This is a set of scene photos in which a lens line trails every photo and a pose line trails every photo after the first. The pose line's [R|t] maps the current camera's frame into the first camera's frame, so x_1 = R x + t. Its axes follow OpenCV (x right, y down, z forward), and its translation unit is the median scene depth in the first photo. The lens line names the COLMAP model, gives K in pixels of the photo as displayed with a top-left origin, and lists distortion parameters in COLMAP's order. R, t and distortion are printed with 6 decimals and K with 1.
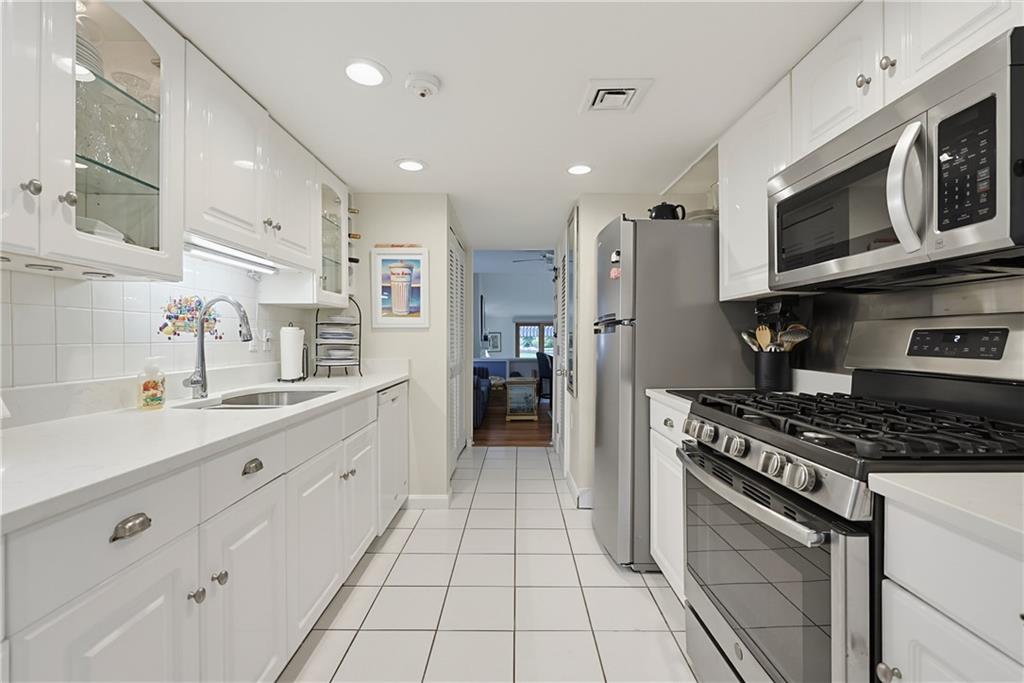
lens RADIAL K [[445.3, 0, 510.5], [0, 445.3, 340.0], [0, 0, 1]] dist [0.002689, -0.000648]
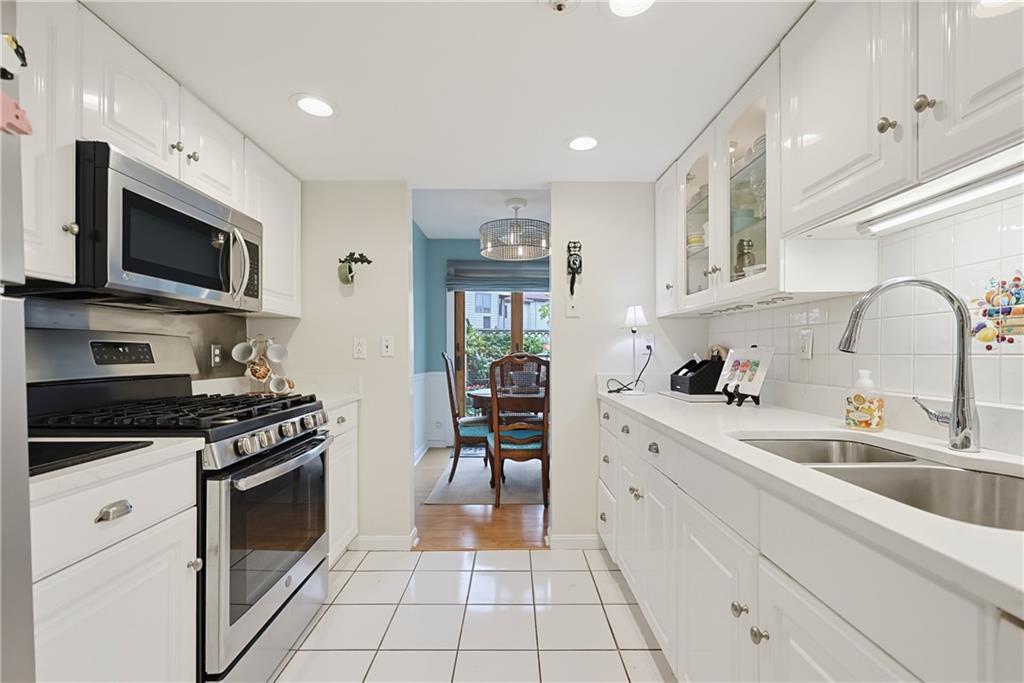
lens RADIAL K [[445.3, 0, 516.2], [0, 445.3, 349.5], [0, 0, 1]] dist [0.002689, -0.000648]
pose [[-0.999918, -0.000222, -0.012814, -0.079170], [-0.000160, 0.999988, -0.004806, 0.001203], [0.012815, -0.004804, -0.999906, 1.156145]]
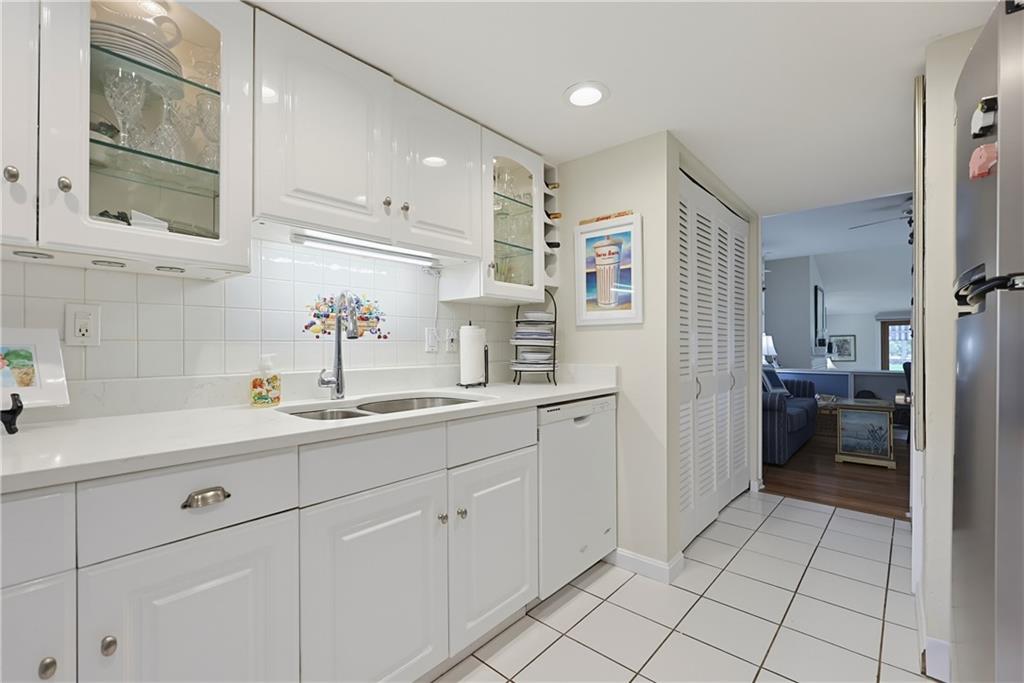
lens RADIAL K [[445.3, 0, 515.3], [0, 445.3, 345.2], [0, 0, 1]] dist [0.002689, -0.000648]
pose [[0.757666, -0.002101, -0.652639, 0.159496], [-0.000754, 0.999991, -0.004095, 0.013436], [0.652642, 0.003595, 0.757658, 0.385087]]
